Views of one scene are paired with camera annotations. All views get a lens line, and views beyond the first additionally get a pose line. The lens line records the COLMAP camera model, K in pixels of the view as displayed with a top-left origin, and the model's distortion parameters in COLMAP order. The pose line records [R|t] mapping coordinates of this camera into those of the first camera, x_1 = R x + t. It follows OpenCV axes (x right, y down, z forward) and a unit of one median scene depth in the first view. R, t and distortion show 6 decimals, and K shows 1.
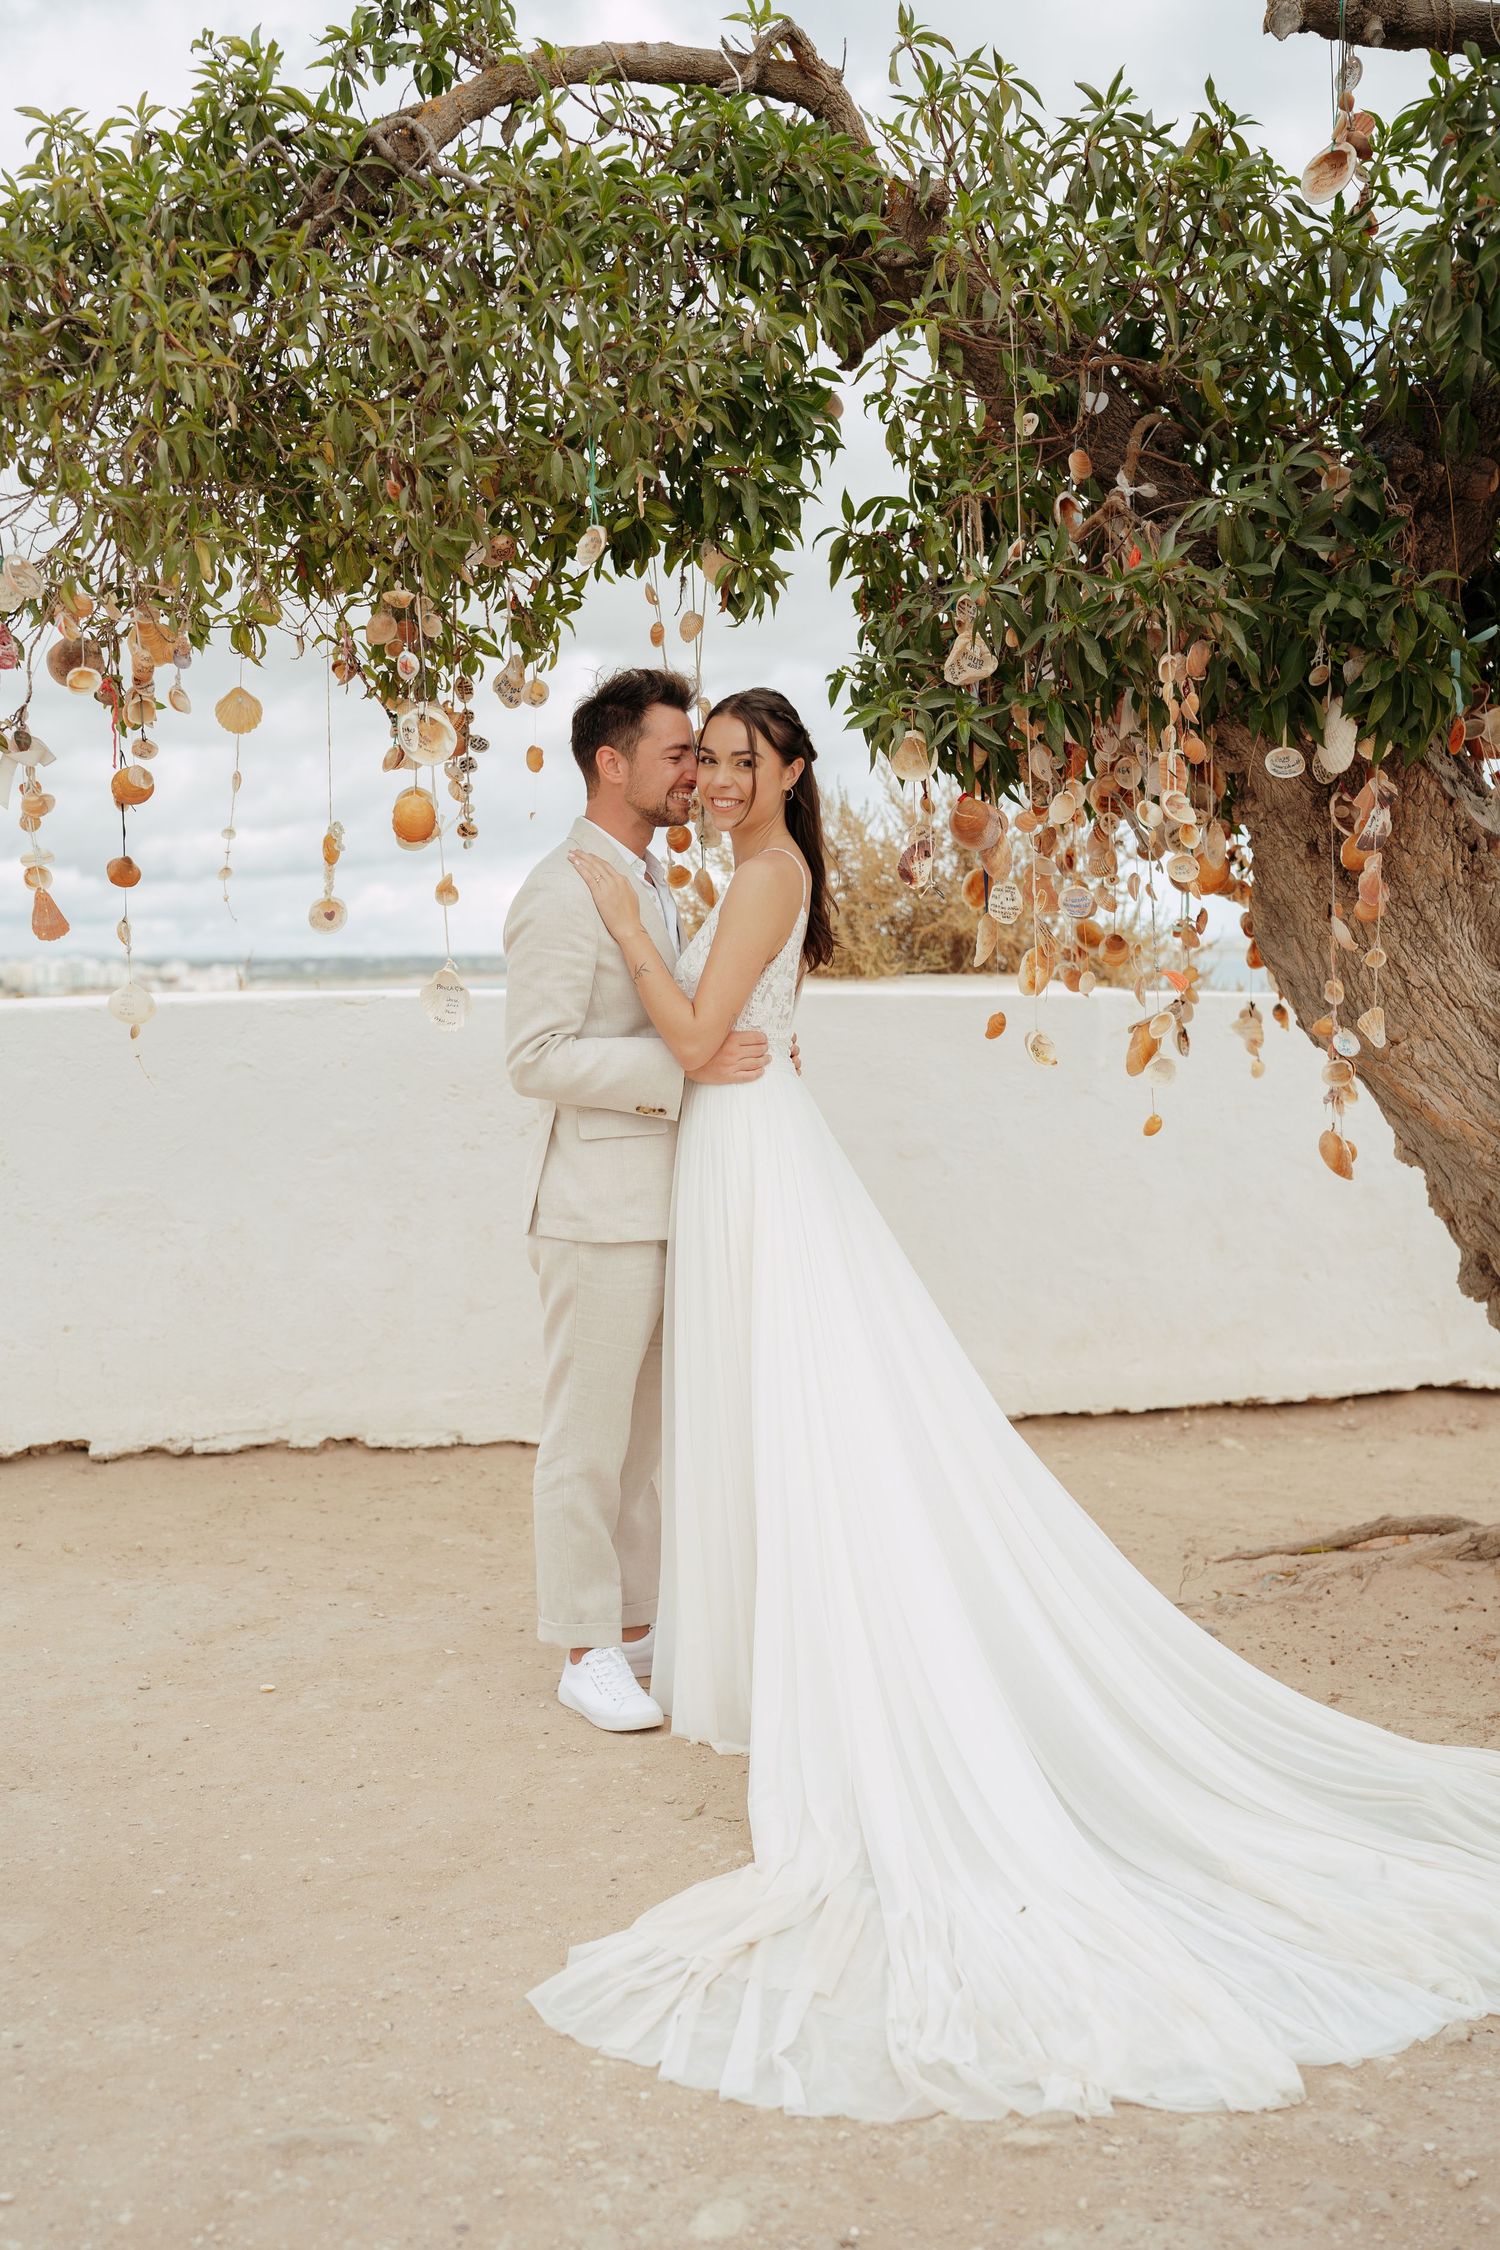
lens RADIAL K [[2263.8, 0, 757.3], [0, 2263.8, 1091.6], [0, 0, 1]] dist [-0.043257, 0.105202]
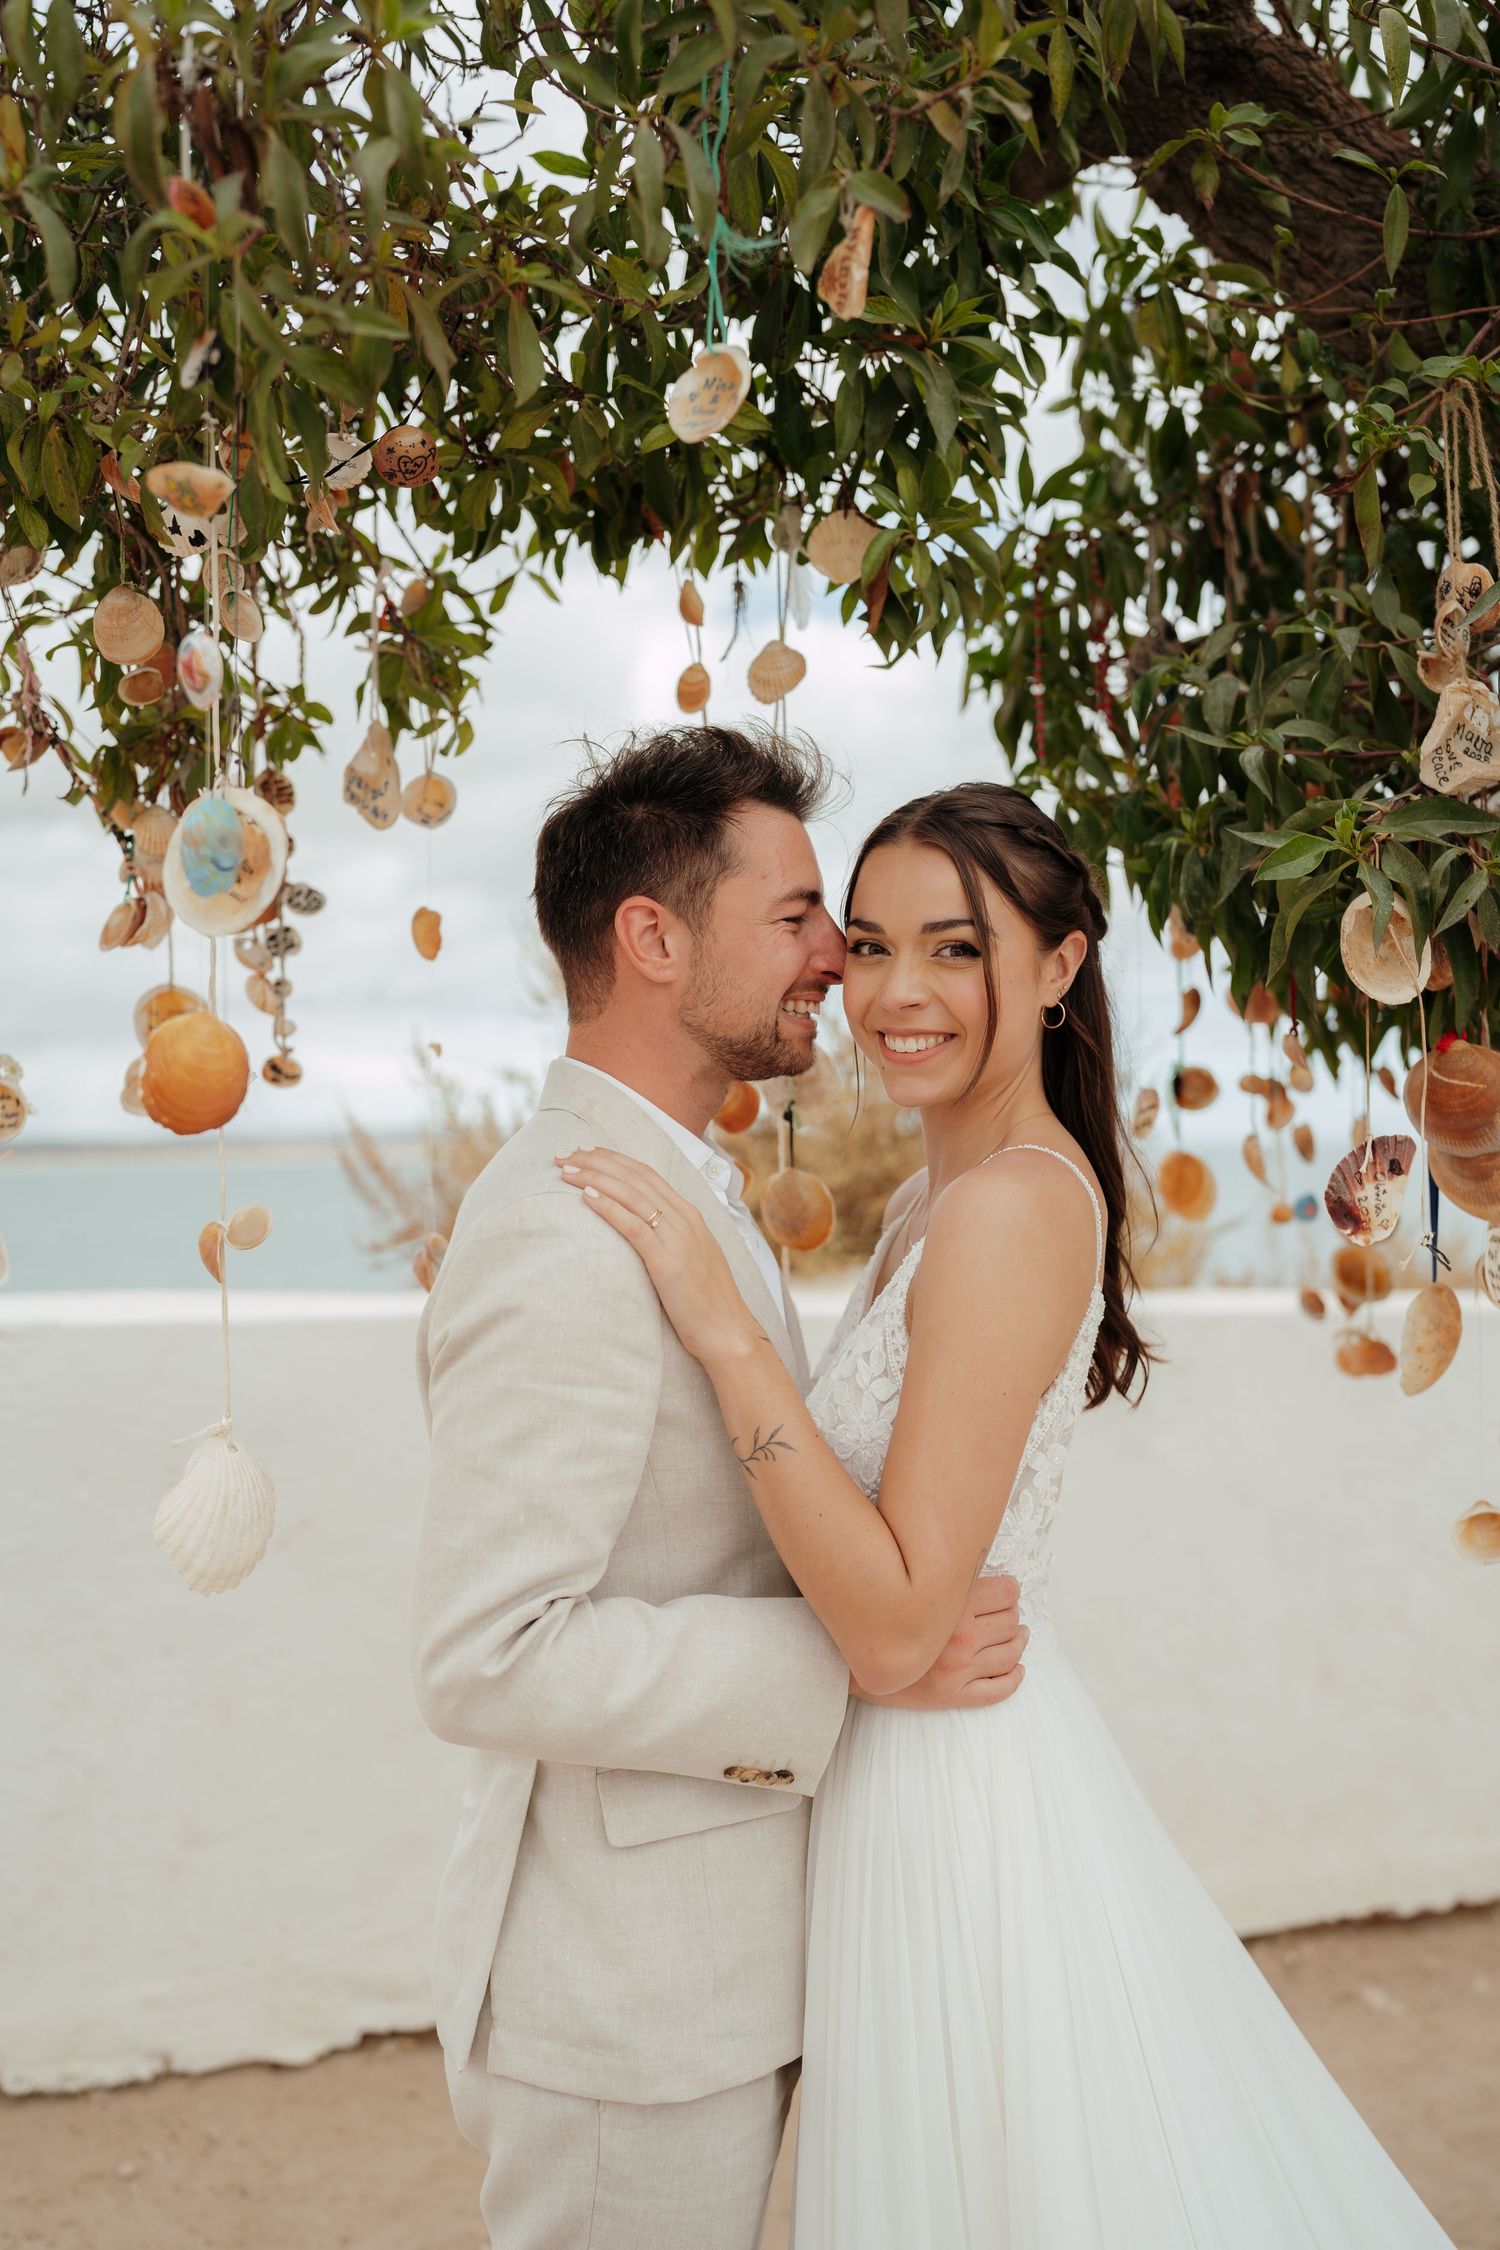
lens RADIAL K [[2263.8, 0, 757.3], [0, 2263.8, 1091.6], [0, 0, 1]] dist [-0.043257, 0.105202]
pose [[0.988072, 0.010907, 0.153605, -0.111100], [0.003808, 0.995453, -0.095179, -0.072205], [-0.153945, 0.094629, 0.983538, 0.559754]]
